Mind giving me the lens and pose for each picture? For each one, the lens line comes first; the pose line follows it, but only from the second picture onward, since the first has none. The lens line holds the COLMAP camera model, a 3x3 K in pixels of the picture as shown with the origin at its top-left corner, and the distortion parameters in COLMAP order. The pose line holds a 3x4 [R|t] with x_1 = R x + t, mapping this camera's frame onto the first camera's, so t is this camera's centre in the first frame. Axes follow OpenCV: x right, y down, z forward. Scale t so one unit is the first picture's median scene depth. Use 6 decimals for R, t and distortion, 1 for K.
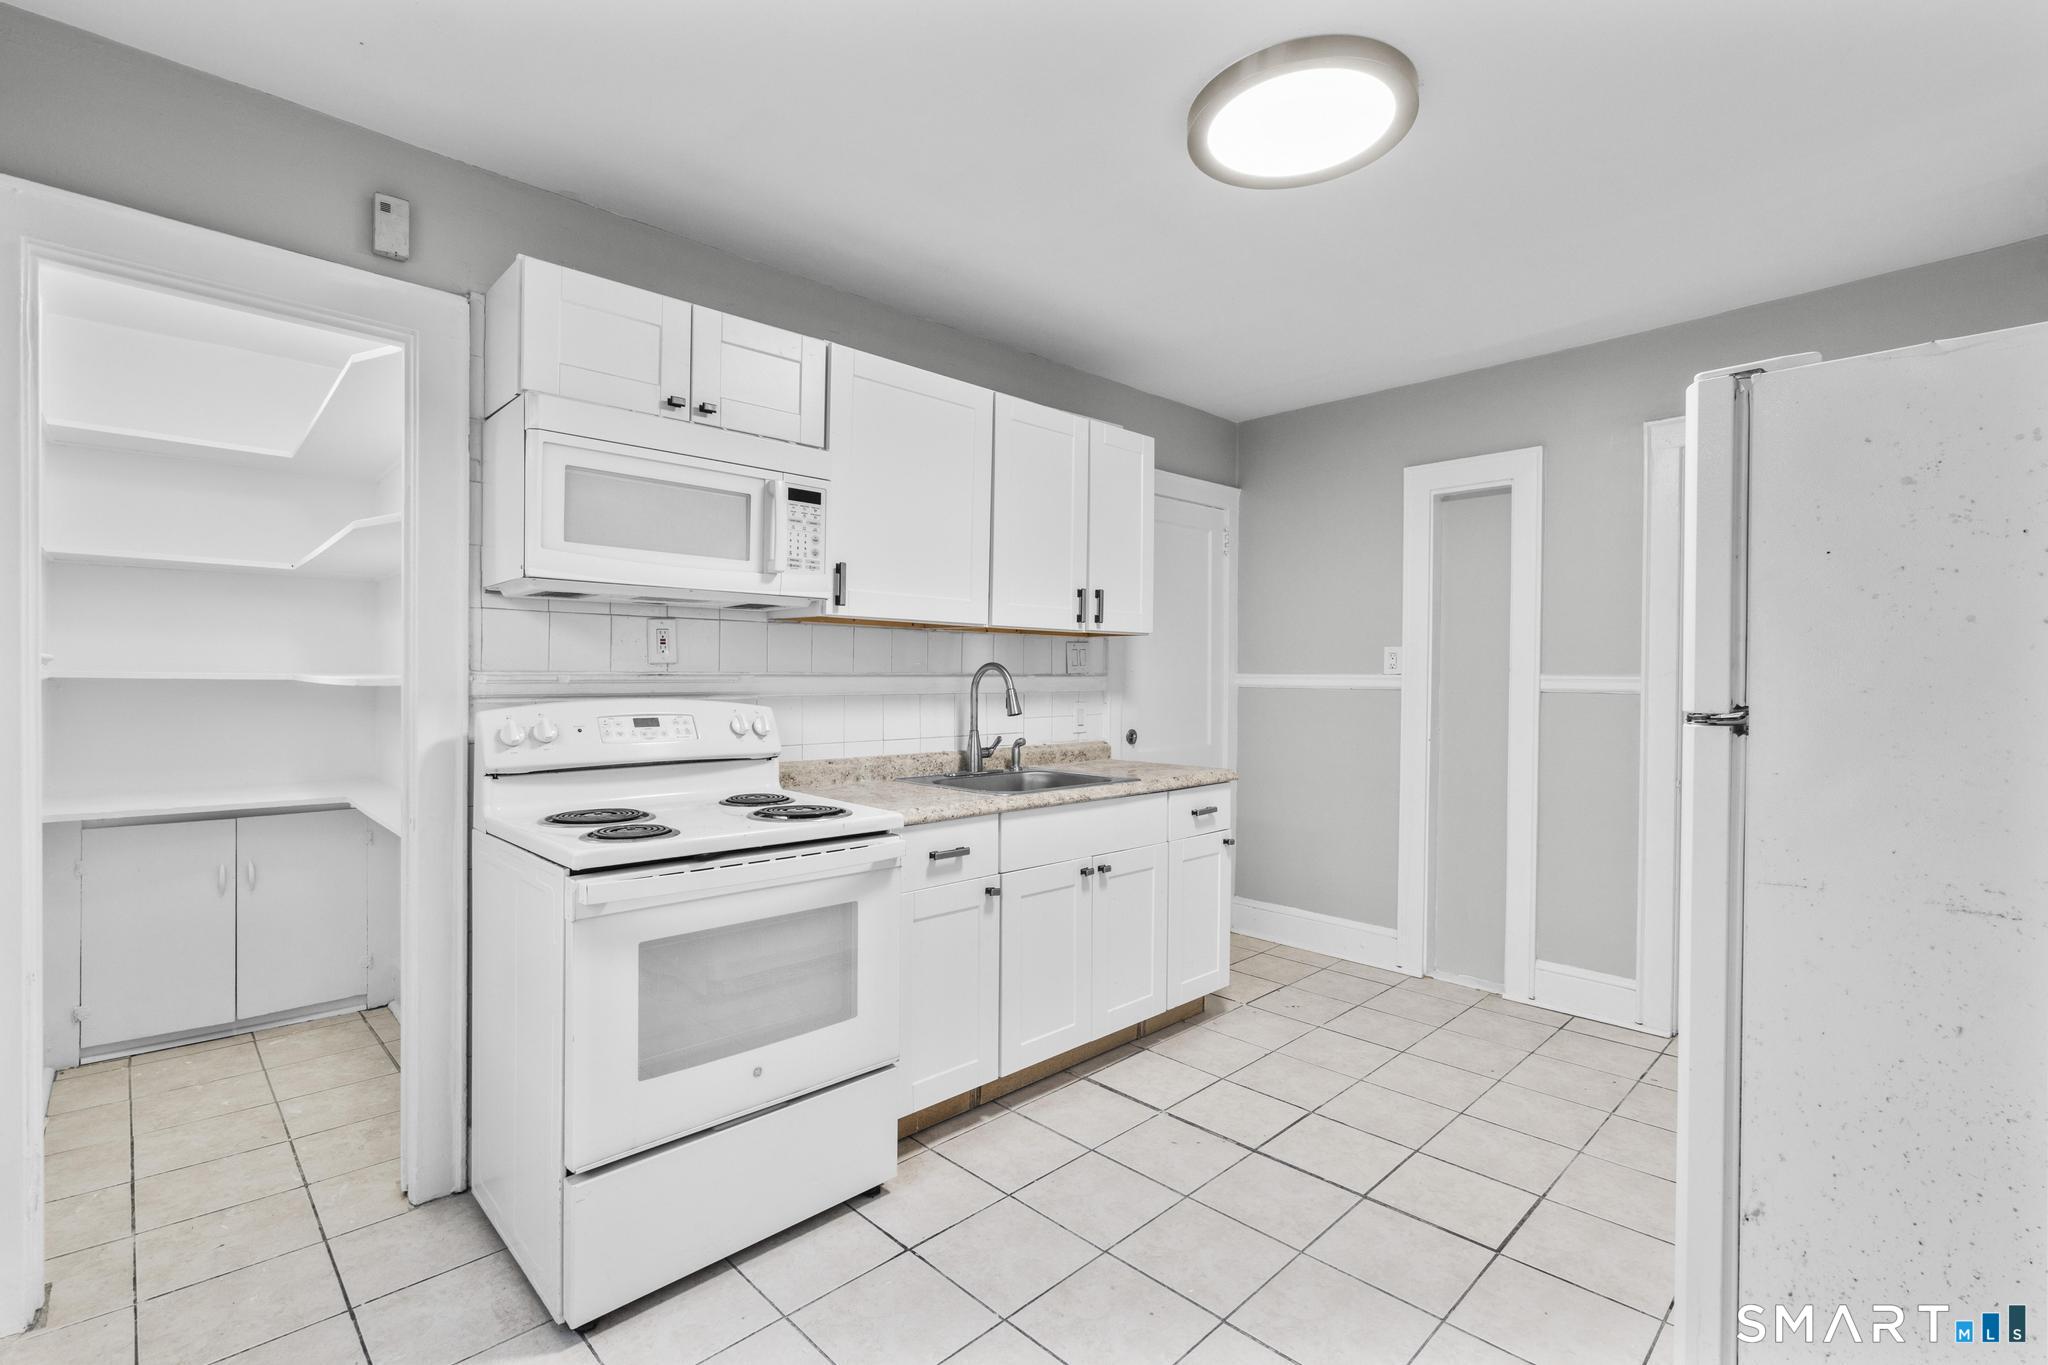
lens RADIAL K [[922.6, 0, 1020.9], [0, 922.6, 681.3], [0, 0, 1]] dist [-0.006751, 0.003283]
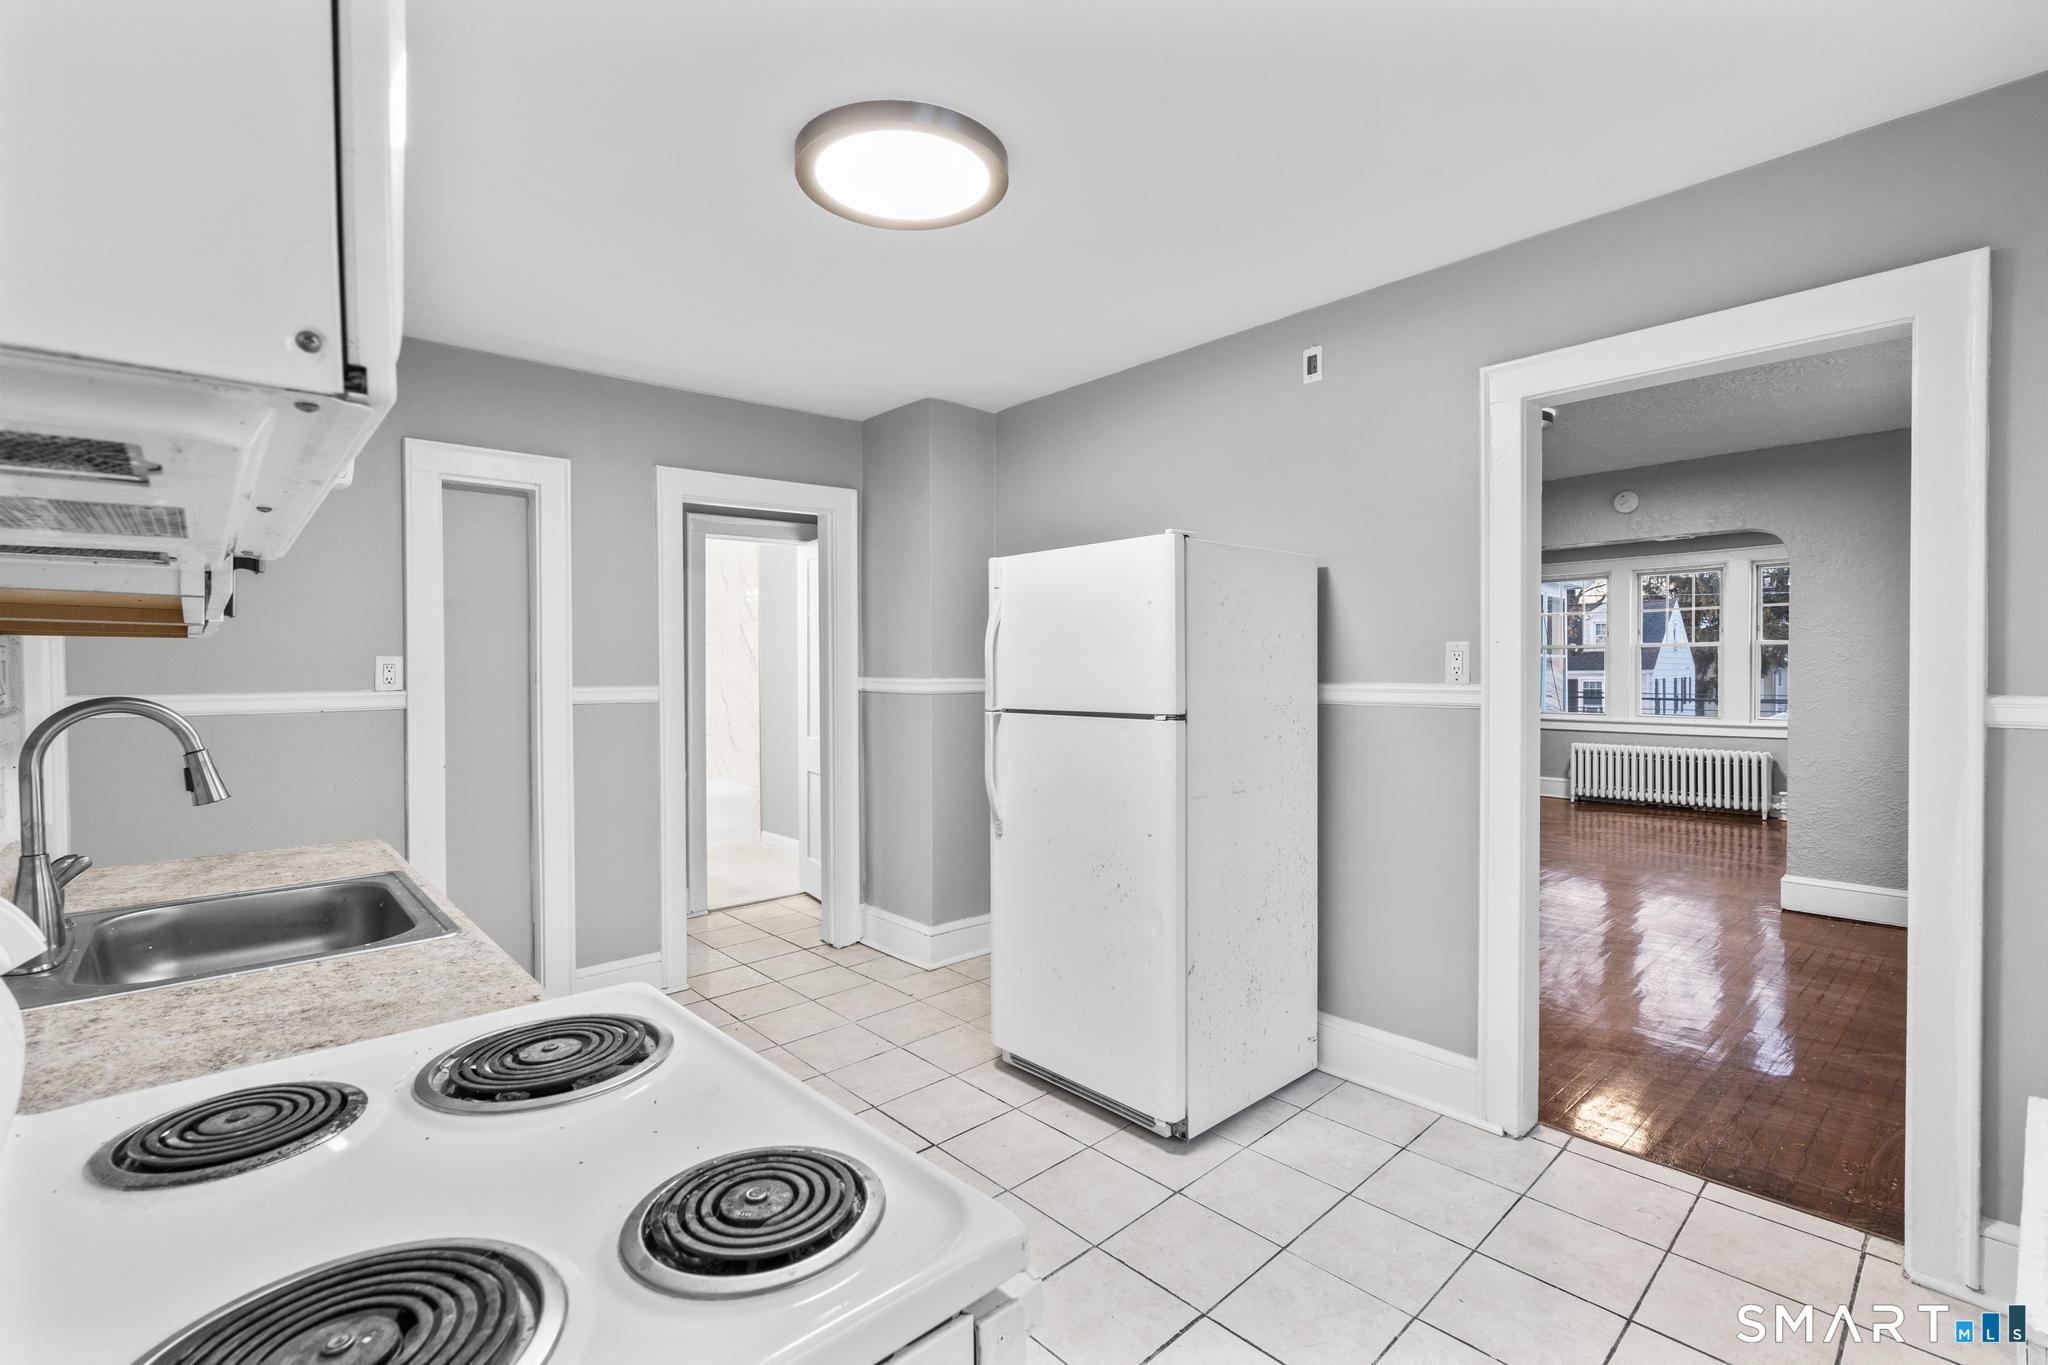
lens RADIAL K [[922.6, 0, 1022.8], [0, 922.6, 679.8], [0, 0, 1]] dist [-0.006751, 0.003283]
pose [[0.029335, -0.020301, 0.999363, -0.521501], [0.013312, 0.999713, 0.019917, -0.035265], [-0.999481, 0.012719, 0.029597, 0.581398]]
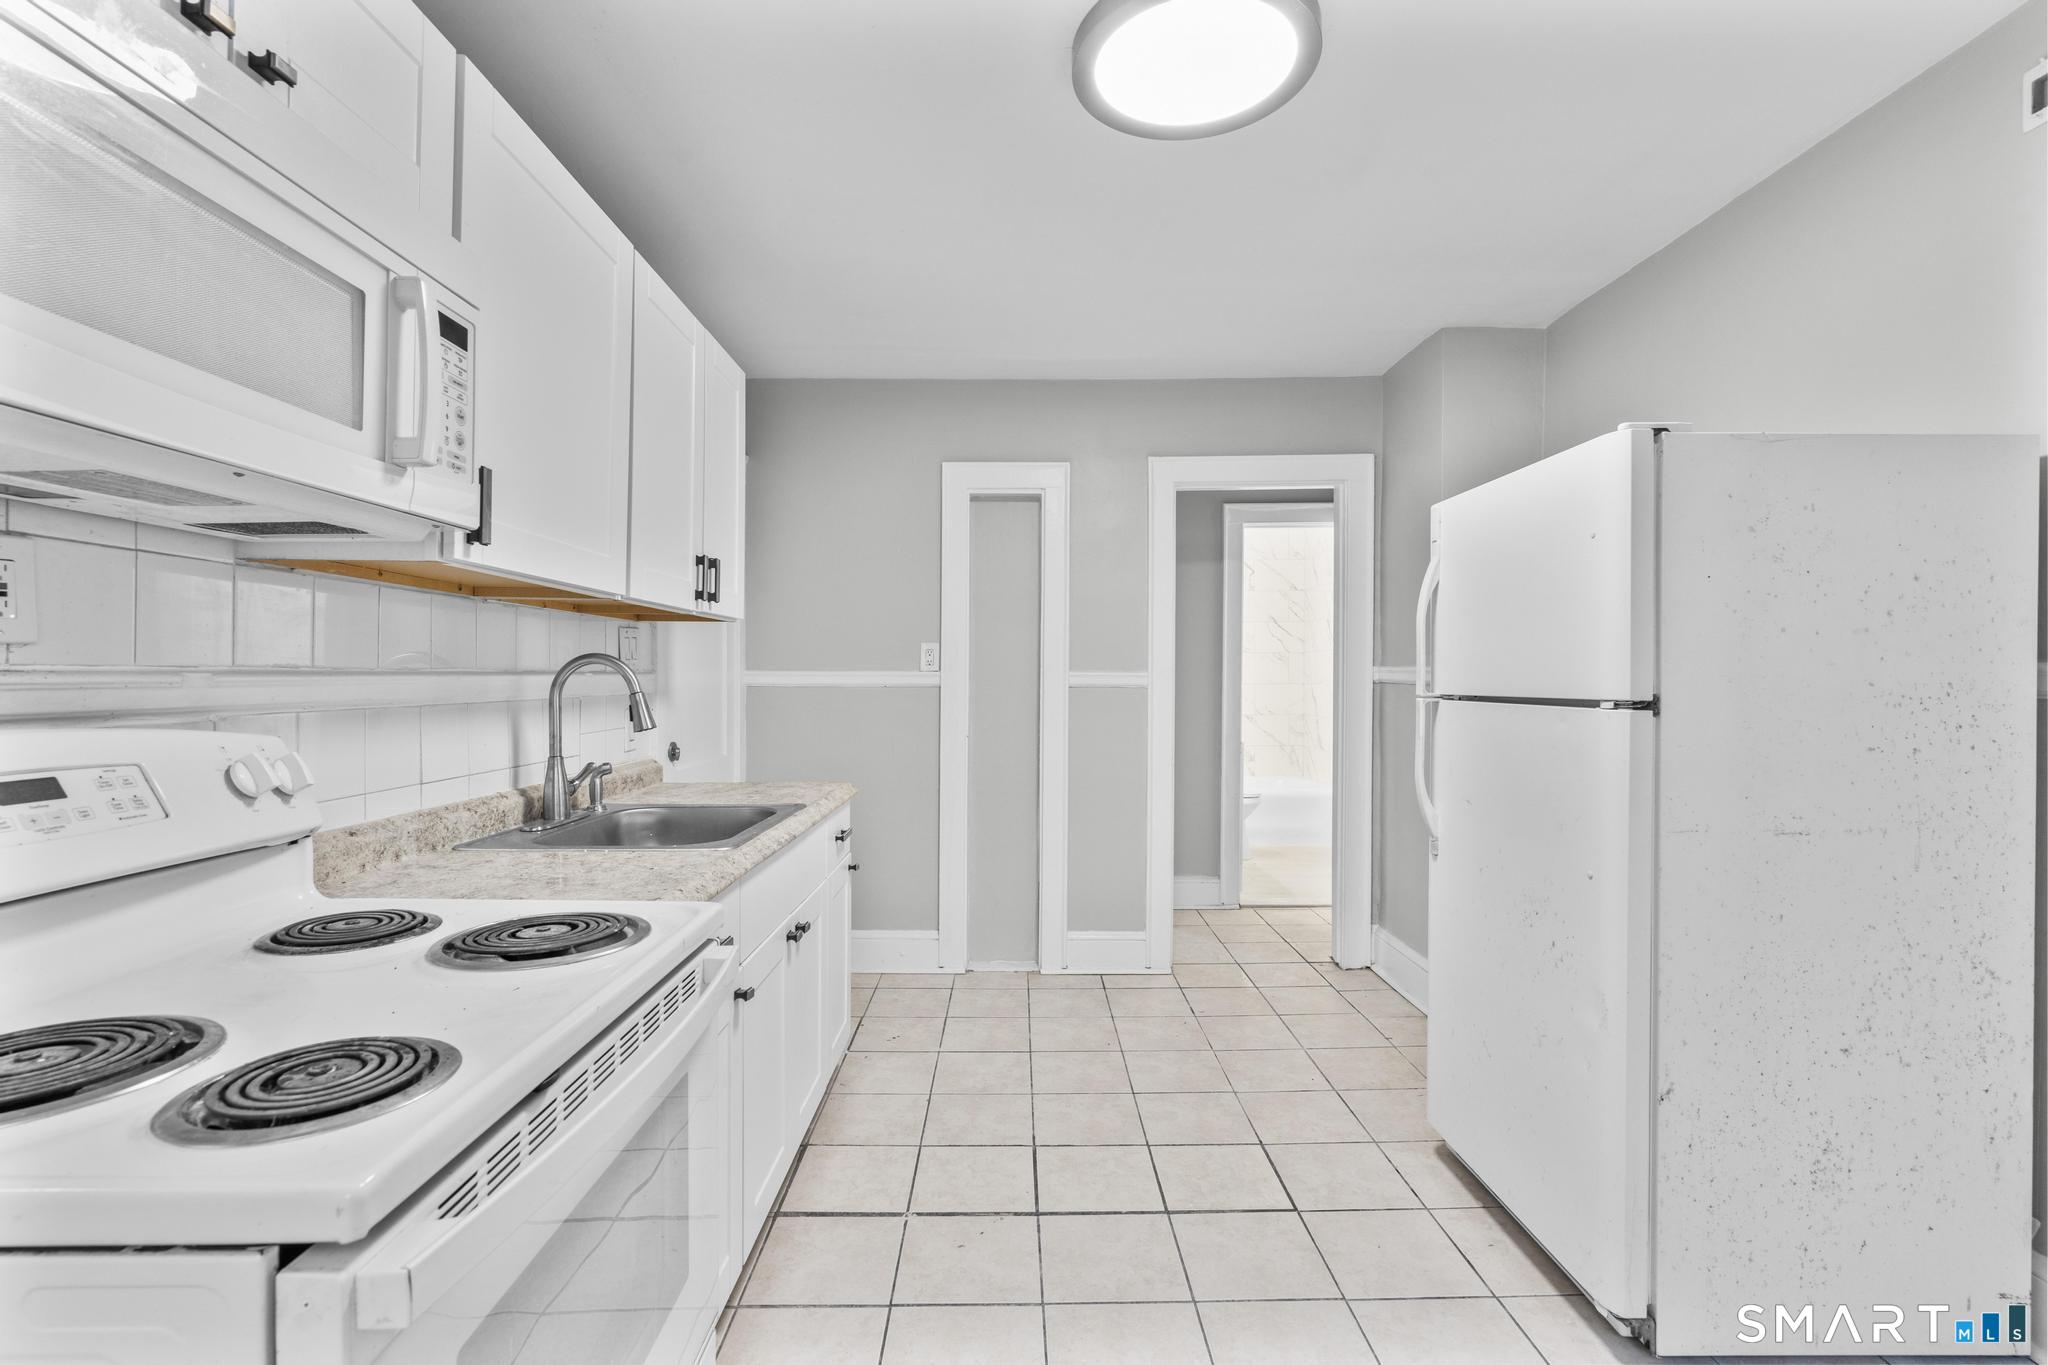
lens RADIAL K [[922.6, 0, 1021.5], [0, 922.6, 680.9], [0, 0, 1]] dist [-0.006751, 0.003283]
pose [[0.688780, -0.008029, 0.724926, -0.330112], [0.006916, 0.999966, 0.004504, -0.001151], [-0.724937, 0.001912, 0.688812, 0.346130]]
